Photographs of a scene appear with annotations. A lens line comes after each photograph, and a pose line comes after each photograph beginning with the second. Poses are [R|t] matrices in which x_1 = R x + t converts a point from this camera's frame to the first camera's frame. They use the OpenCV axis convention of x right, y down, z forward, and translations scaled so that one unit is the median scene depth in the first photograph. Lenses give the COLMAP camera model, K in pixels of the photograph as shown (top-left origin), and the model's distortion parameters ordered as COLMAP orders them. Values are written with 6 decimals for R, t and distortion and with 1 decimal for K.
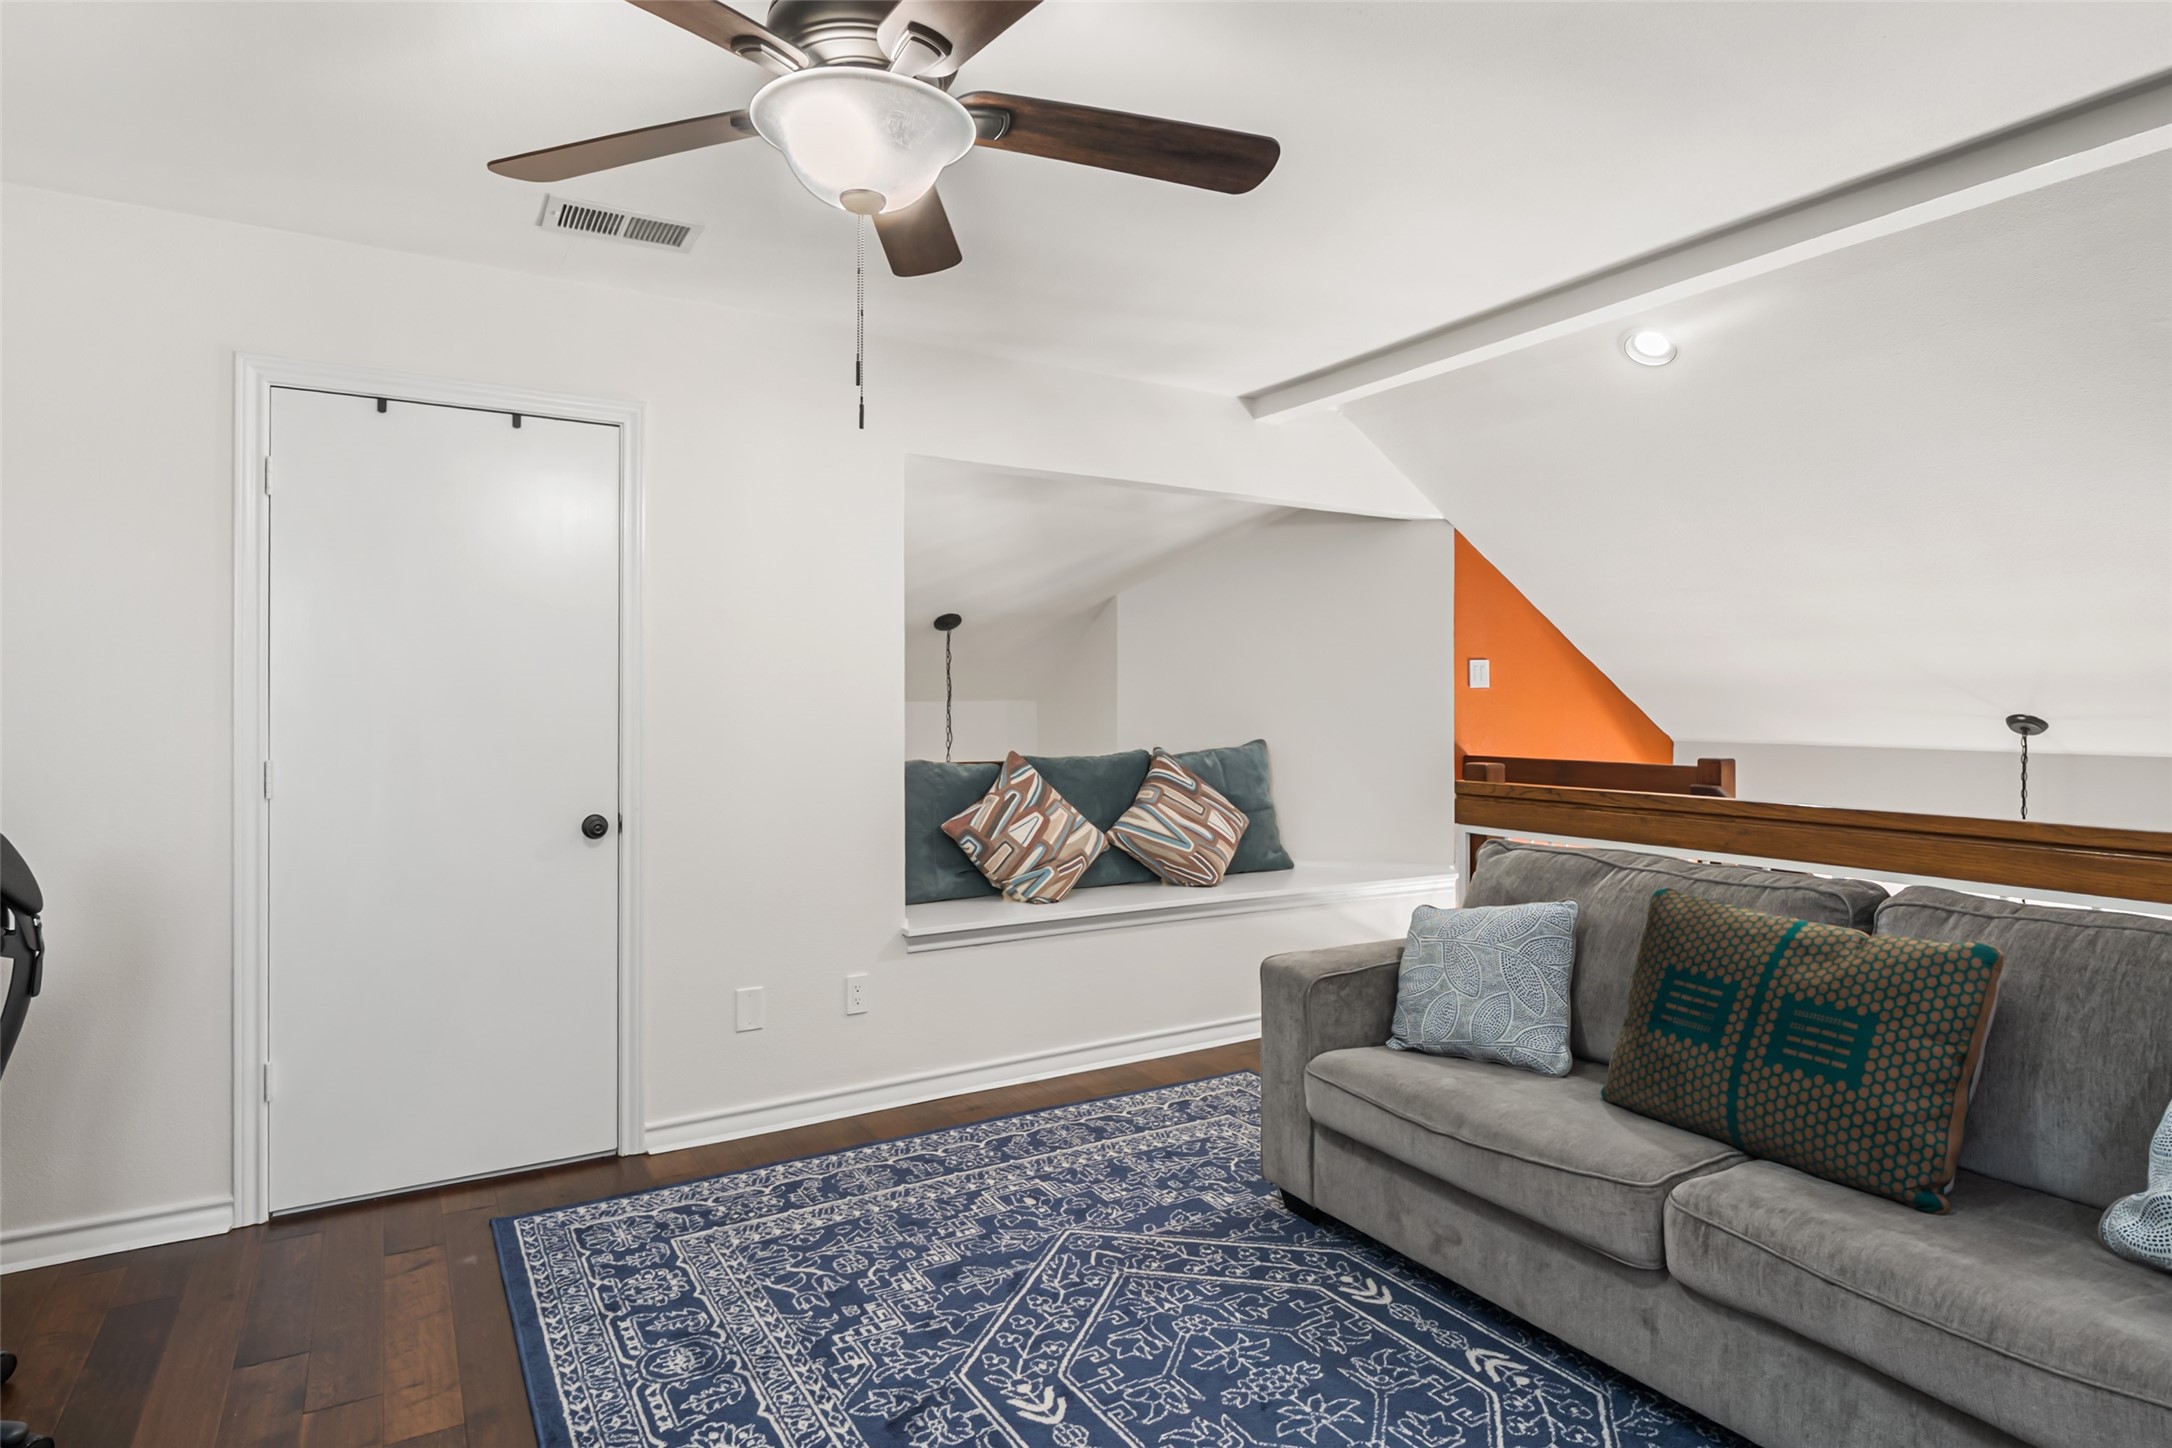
lens RADIAL K [[1156.2, 0, 1052.0], [0, 1156.2, 709.3], [0, 0, 1]] dist [-0.006055, -0.001049]
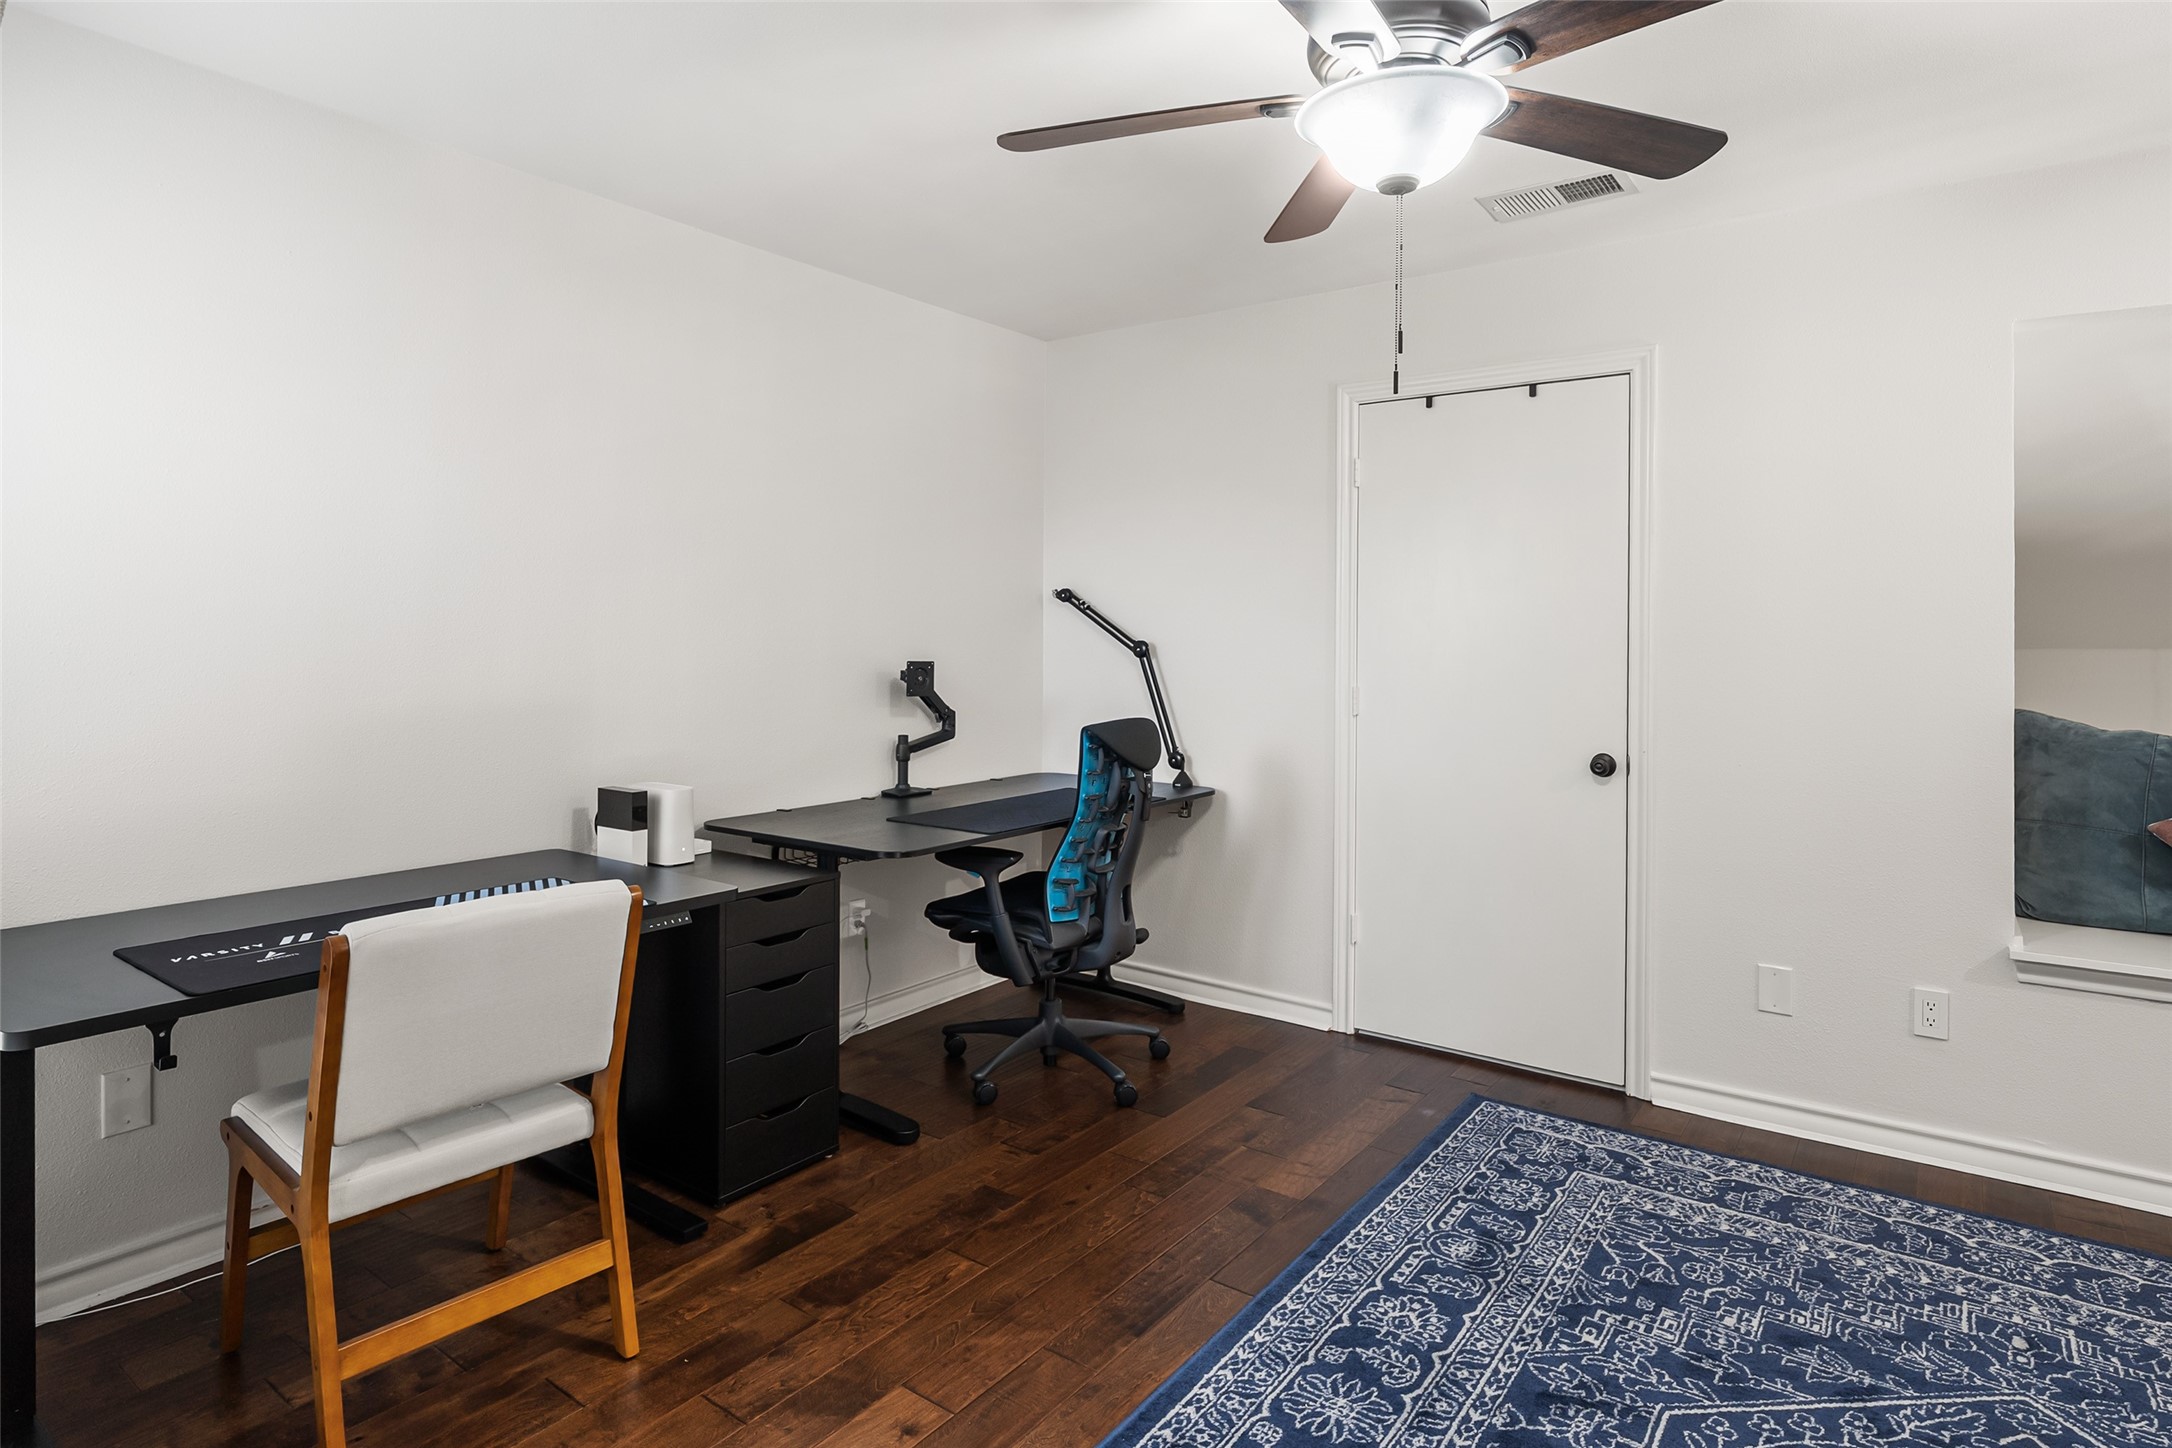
lens RADIAL K [[1156.2, 0, 1076.3], [0, 1156.2, 636.3], [0, 0, 1]] dist [-0.006055, -0.001049]
pose [[0.397321, 0.002961, -0.917675, 0.450005], [-0.014188, 0.999895, -0.002917, -0.005294], [0.917570, 0.014179, 0.397321, 0.188814]]
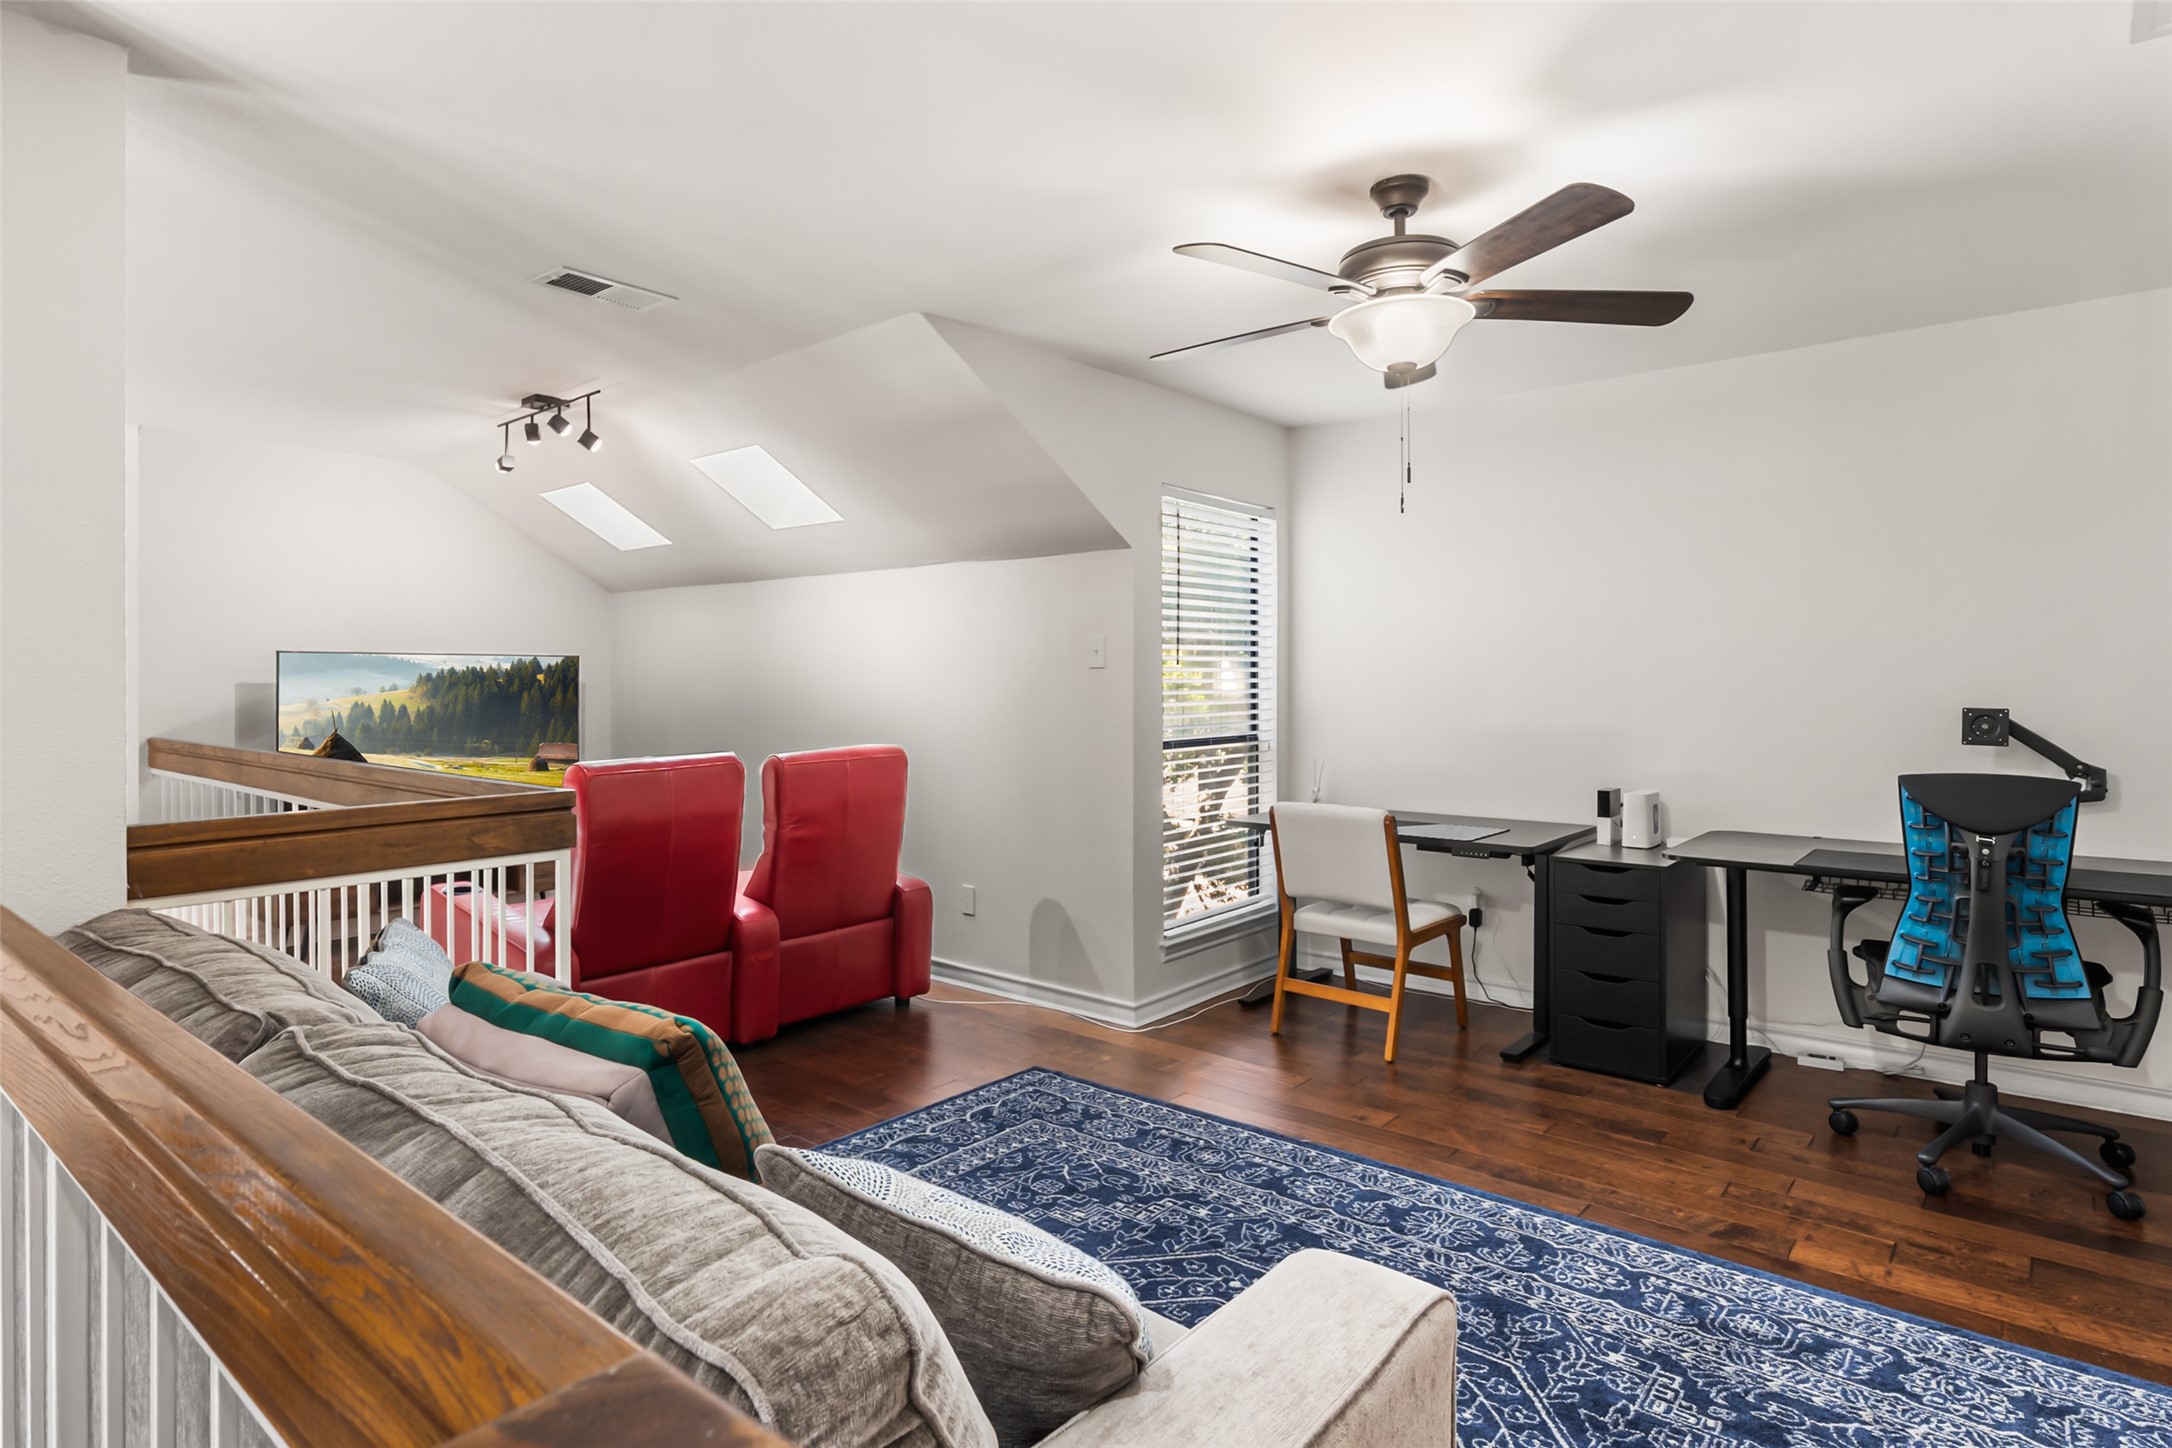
lens RADIAL K [[1156.2, 0, 1090.4], [0, 1156.2, 713.3], [0, 0, 1]] dist [-0.006055, -0.001049]
pose [[-0.935043, 0.015534, -0.354194, 0.498038], [0.004831, 0.999505, 0.031085, -0.014990], [0.354501, 0.027354, -0.934655, 1.470952]]
